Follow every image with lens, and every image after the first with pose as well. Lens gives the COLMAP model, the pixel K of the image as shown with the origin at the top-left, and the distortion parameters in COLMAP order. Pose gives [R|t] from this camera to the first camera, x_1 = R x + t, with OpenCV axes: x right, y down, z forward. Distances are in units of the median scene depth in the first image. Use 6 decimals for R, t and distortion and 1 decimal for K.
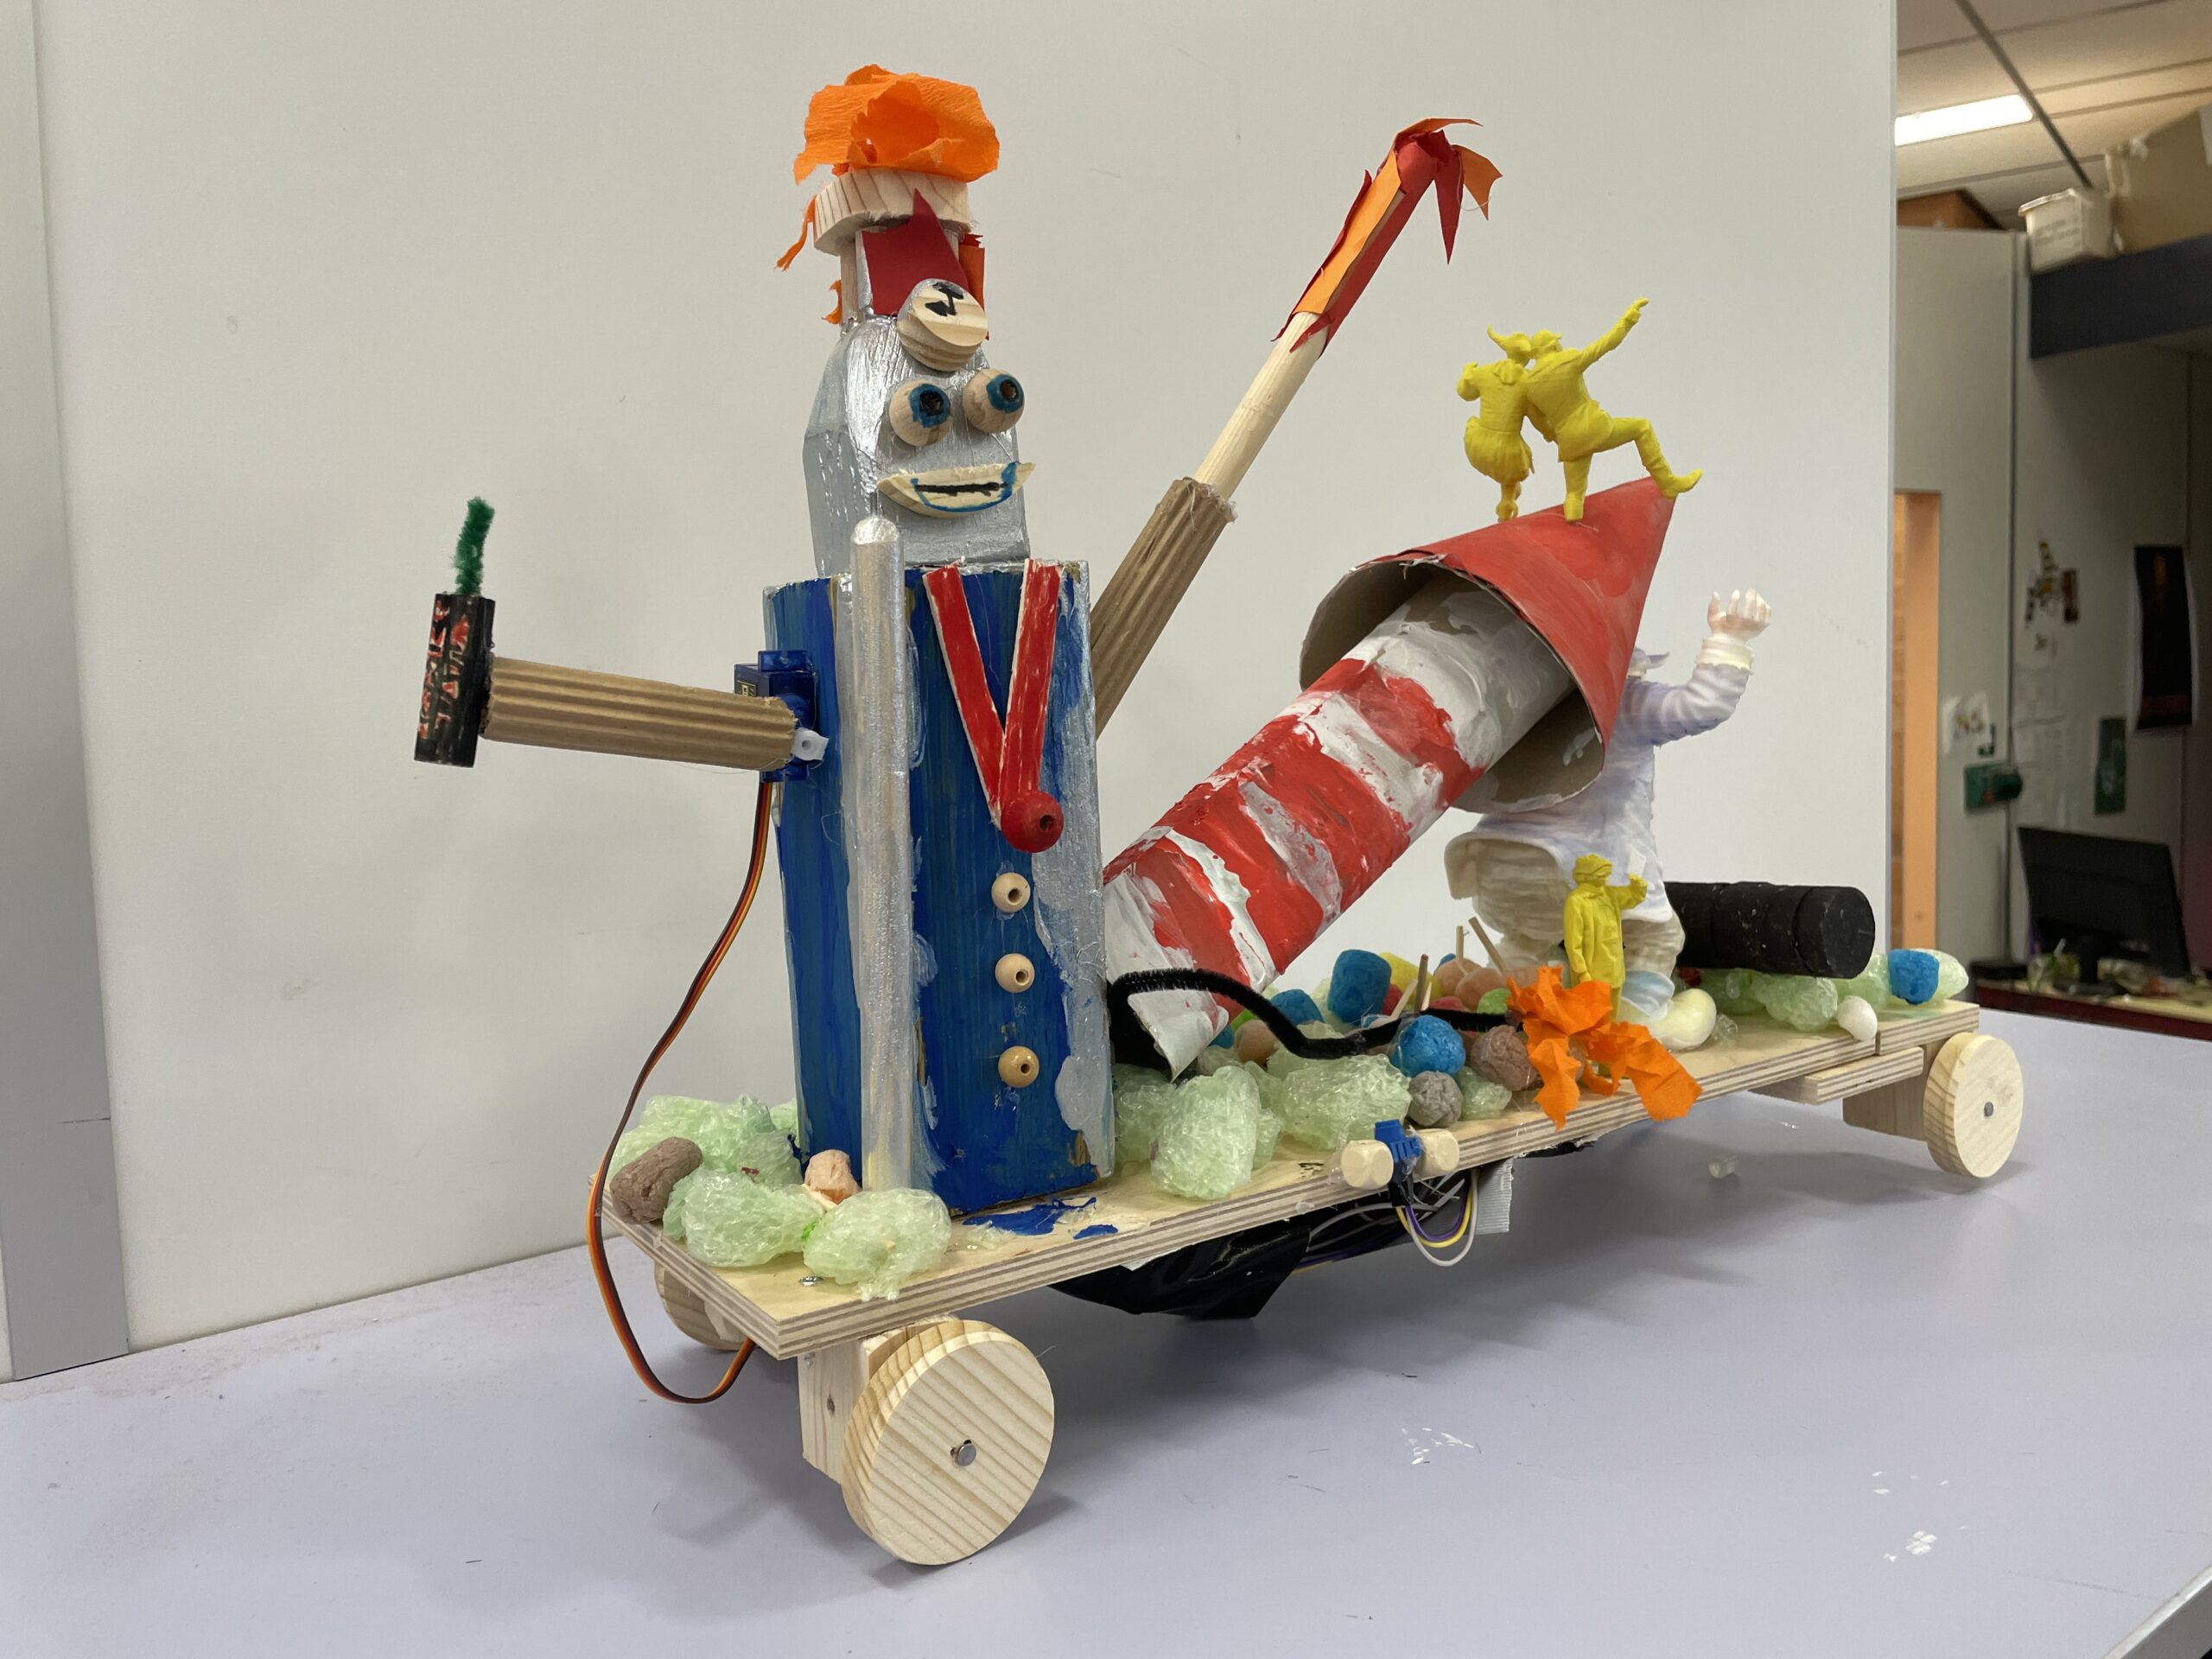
lens RADIAL K [[1689.1, 0, 1100.4], [0, 1689.1, 803.2], [0, 0, 1]] dist [0.089881, -0.167854]
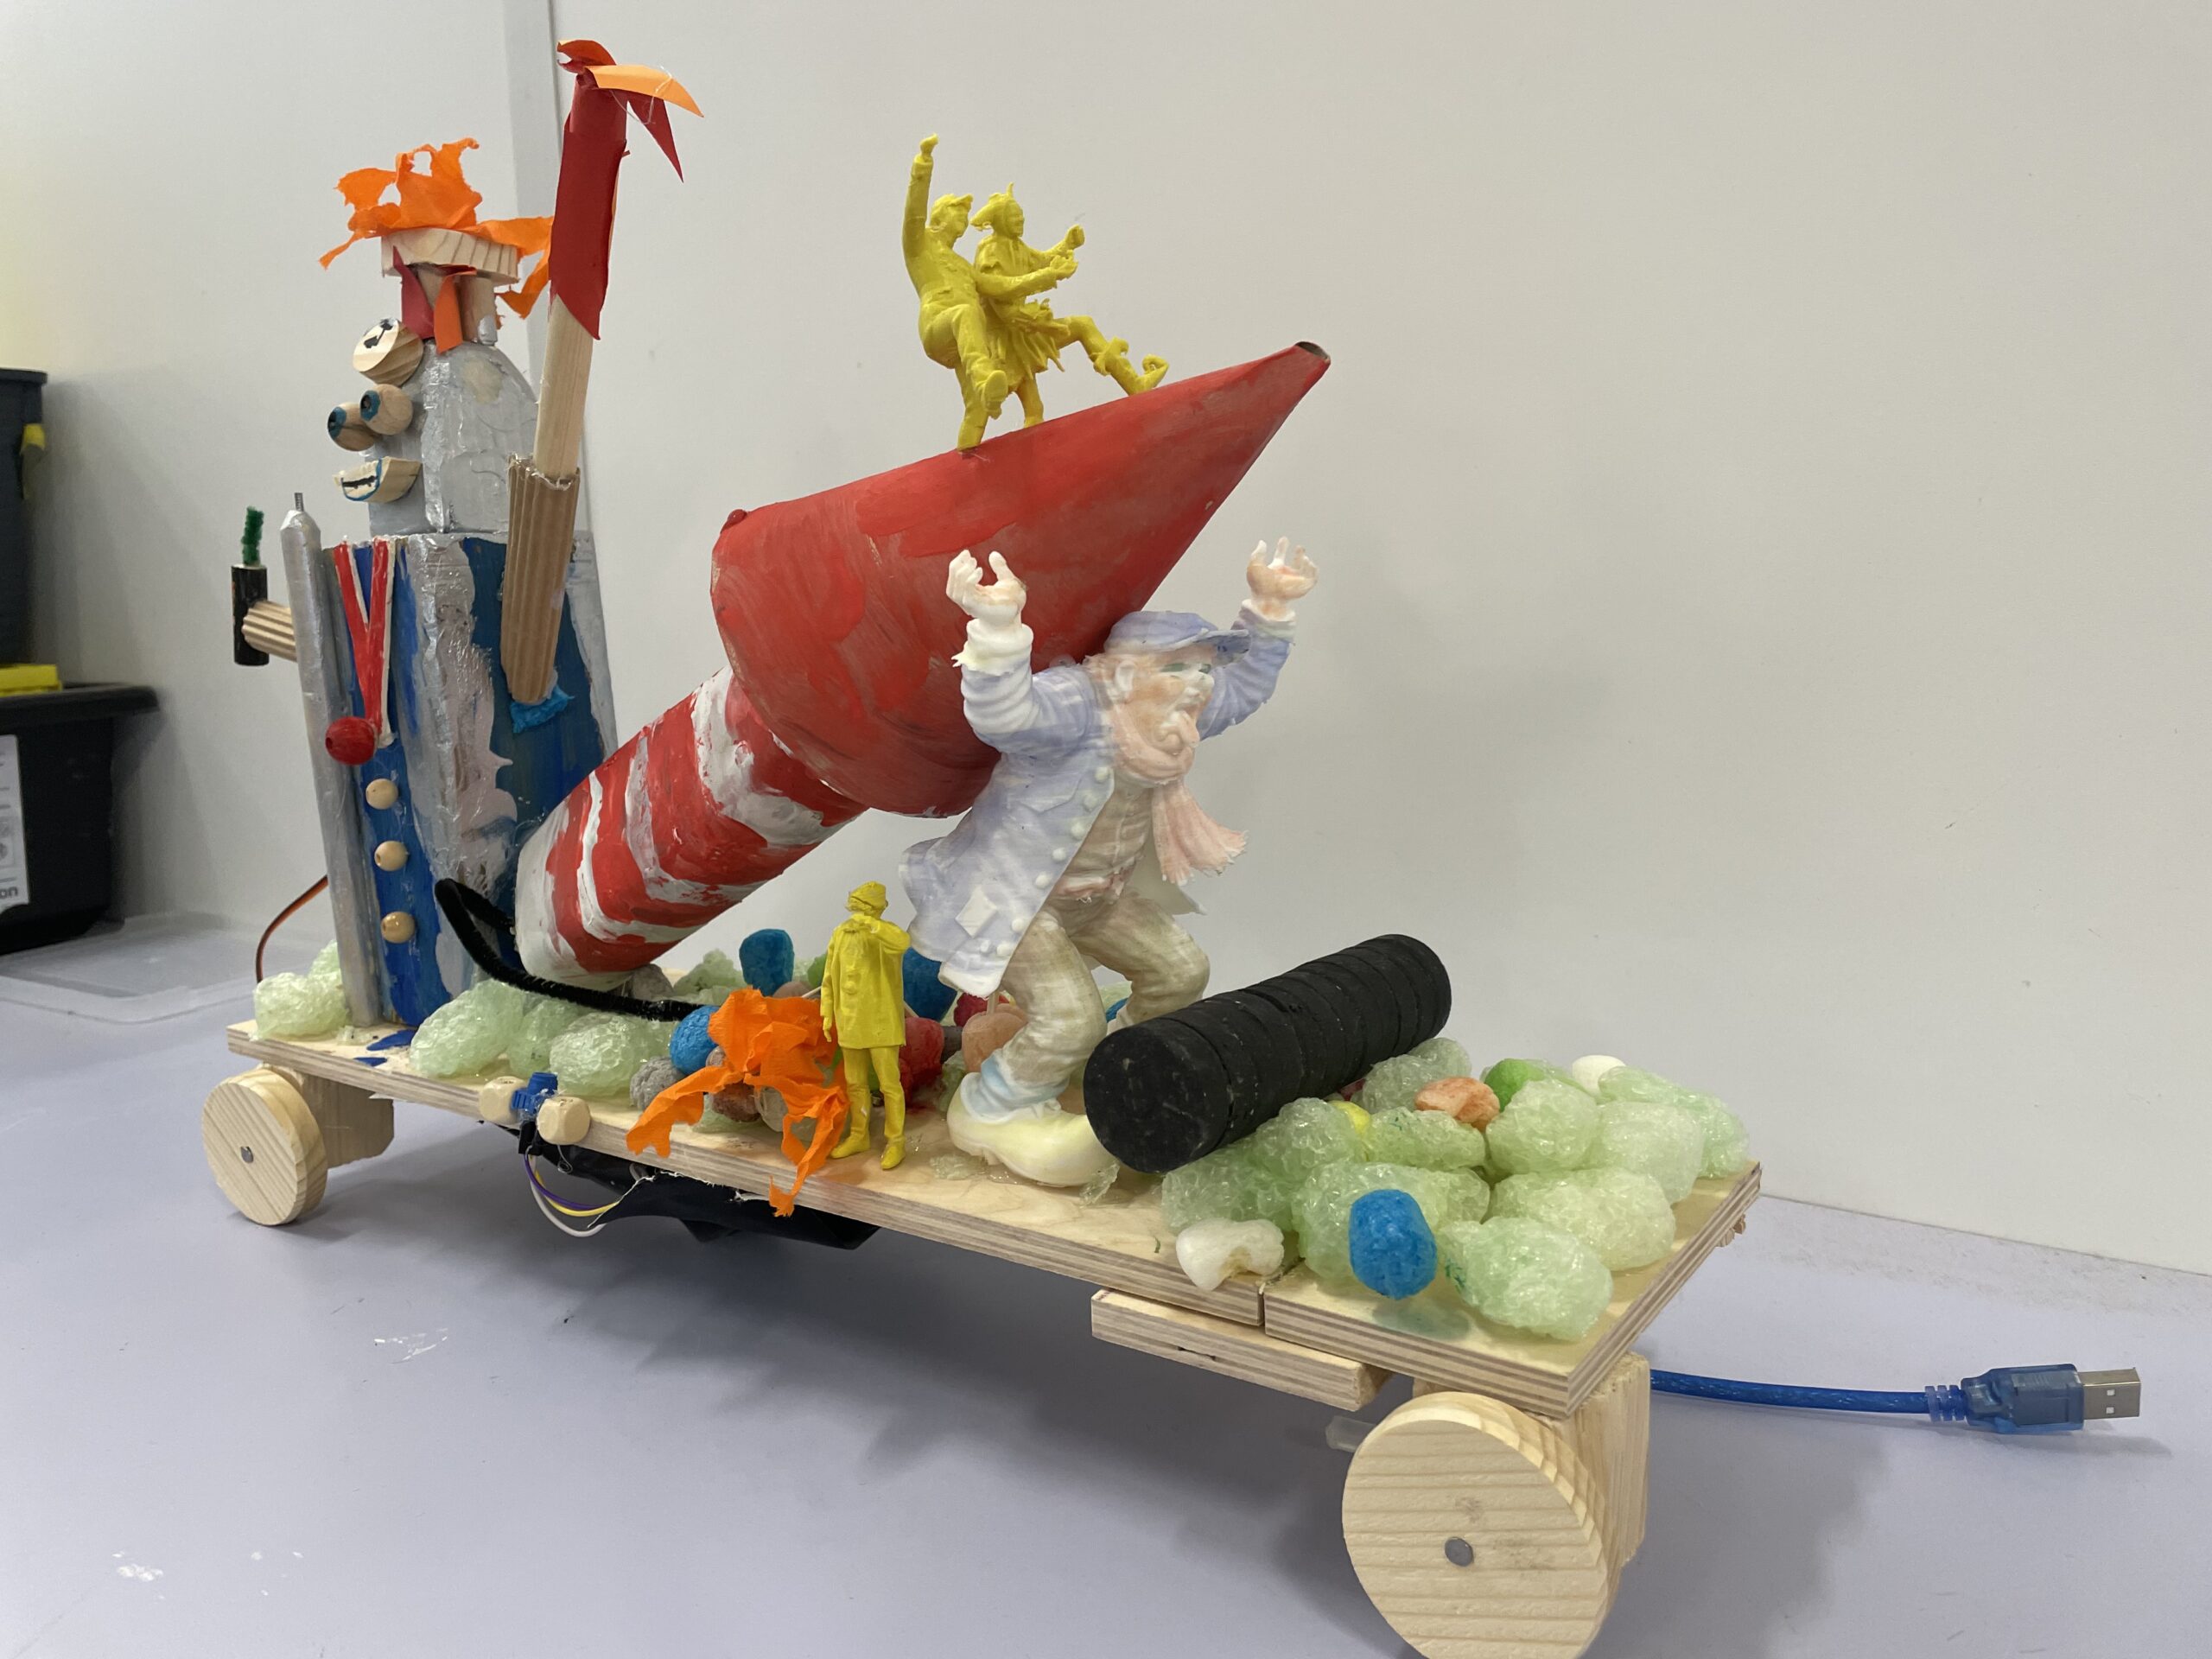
lens RADIAL K [[1689.1, 0, 1100.4], [0, 1689.1, 803.2], [0, 0, 1]] dist [0.089881, -0.167854]
pose [[0.342697, 0.152727, -0.926948, 1.126163], [-0.066778, 0.988161, 0.138125, -0.131648], [0.937069, 0.014565, 0.348839, 0.870446]]
